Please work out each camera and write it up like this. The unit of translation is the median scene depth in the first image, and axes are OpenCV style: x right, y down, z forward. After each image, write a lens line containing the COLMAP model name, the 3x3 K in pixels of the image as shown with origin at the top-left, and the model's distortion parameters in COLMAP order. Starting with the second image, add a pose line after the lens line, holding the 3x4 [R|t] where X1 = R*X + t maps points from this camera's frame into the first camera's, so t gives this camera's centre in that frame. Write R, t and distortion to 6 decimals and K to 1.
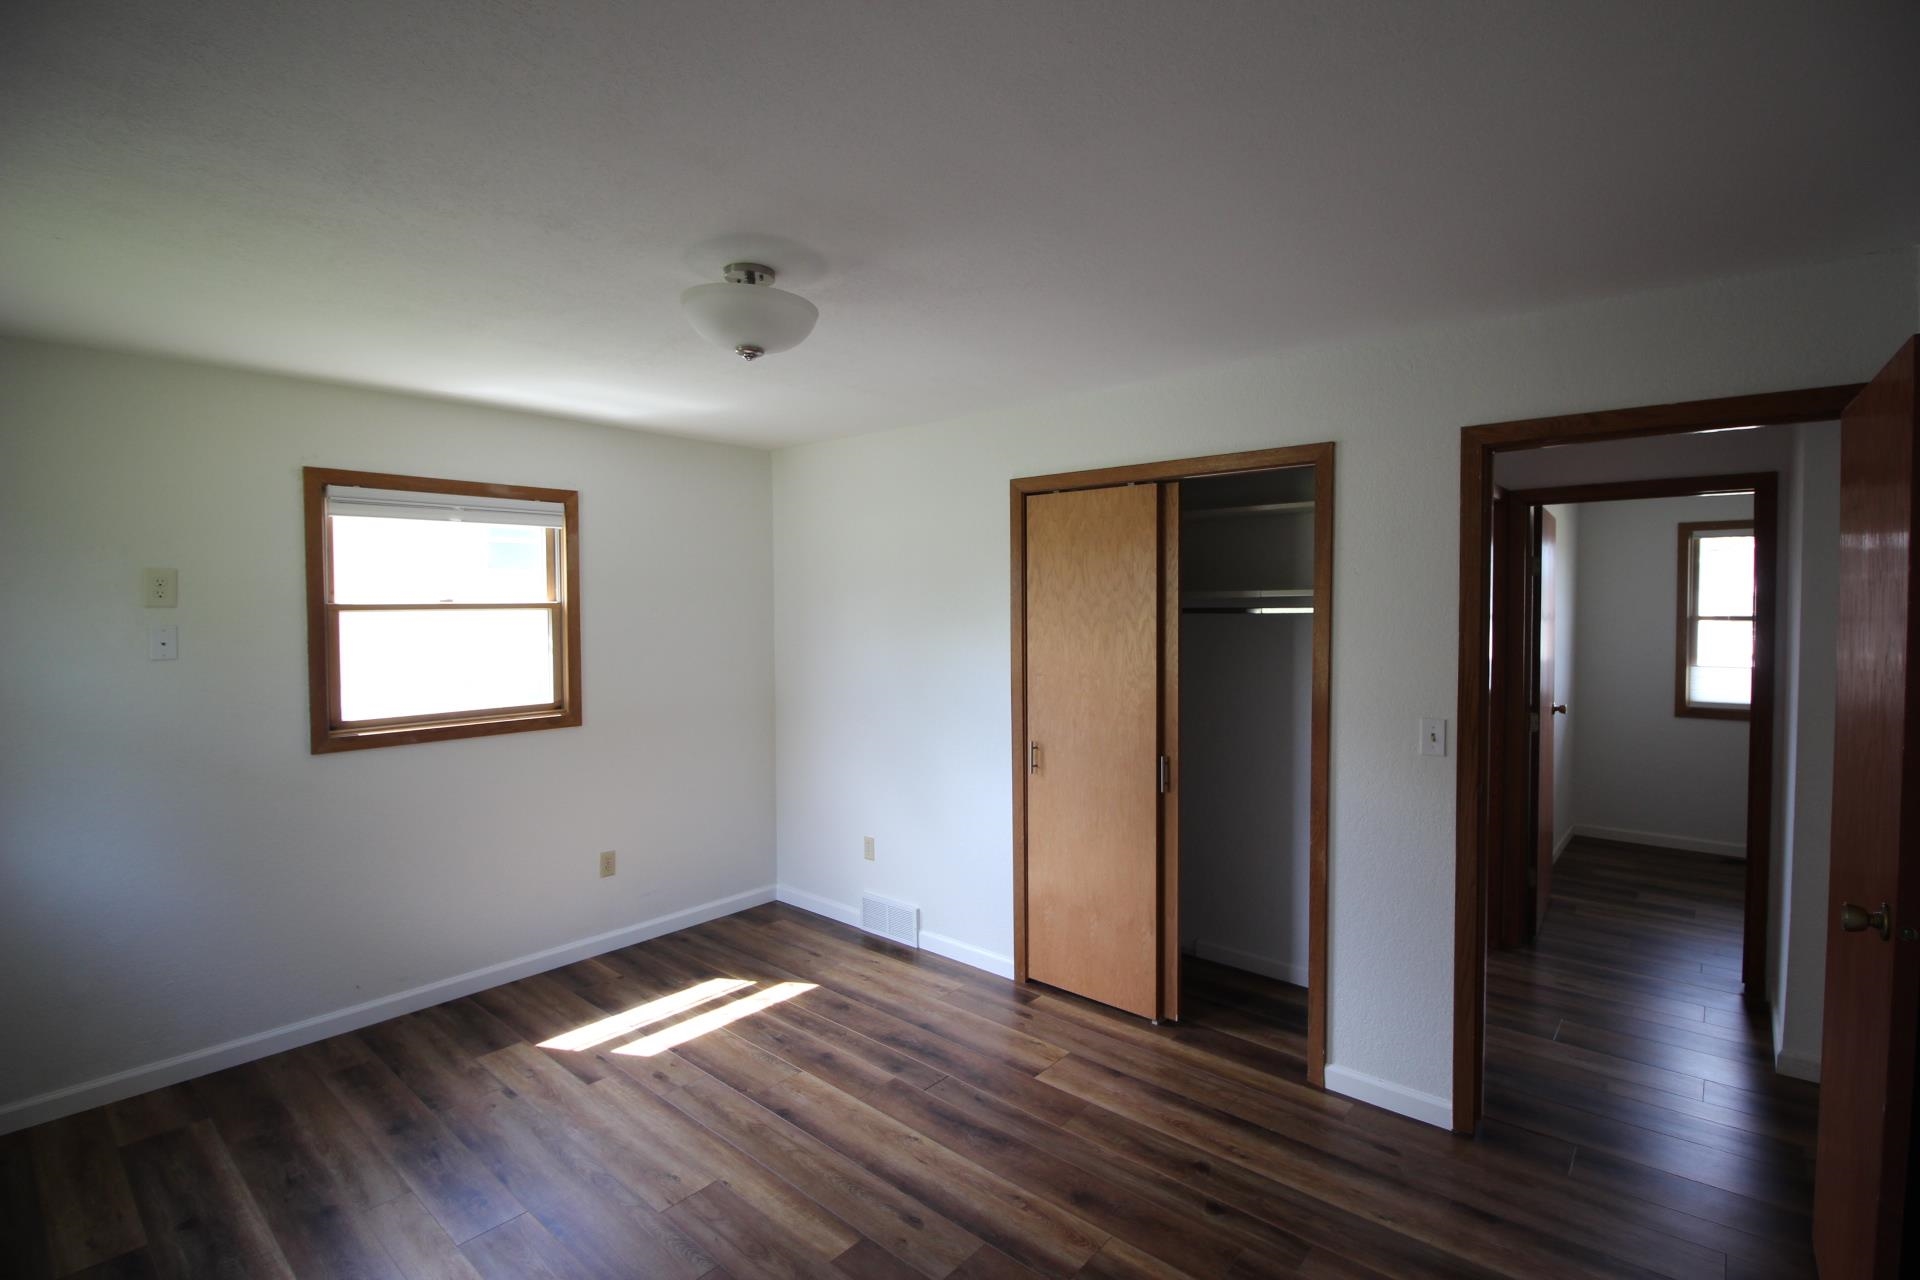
lens RADIAL K [[888.5, 0, 967.4], [0, 888.5, 630.1], [0, 0, 1]] dist [-0.000112, -0.013661]
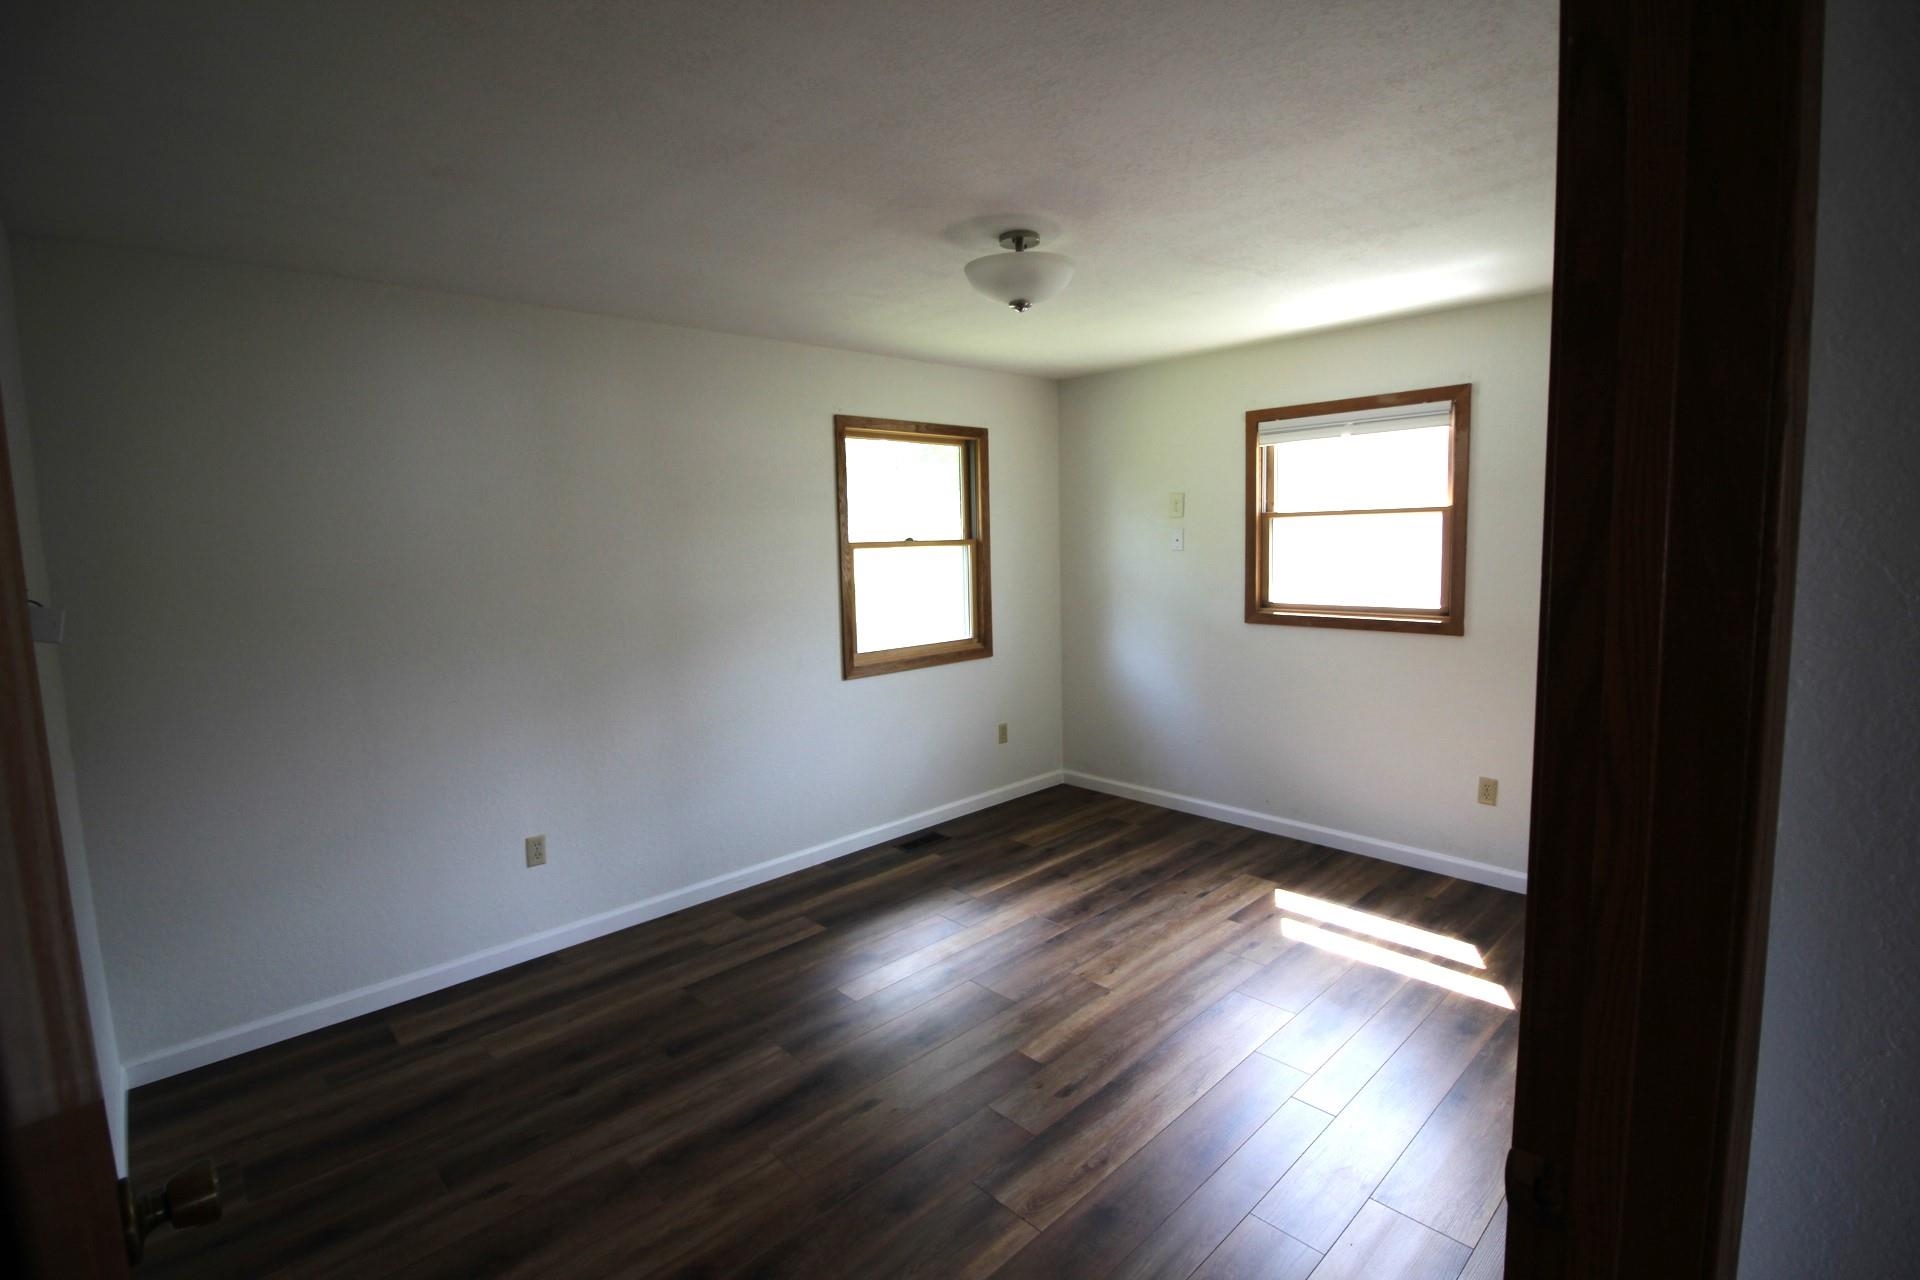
lens RADIAL K [[888.5, 0, 967.4], [0, 888.5, 630.1], [0, 0, 1]] dist [-0.000112, -0.013661]
pose [[-0.094327, 0.114137, -0.988977, 0.660850], [-0.003676, 0.993359, 0.114994, -0.006269], [0.995534, 0.014482, -0.093281, 0.681008]]
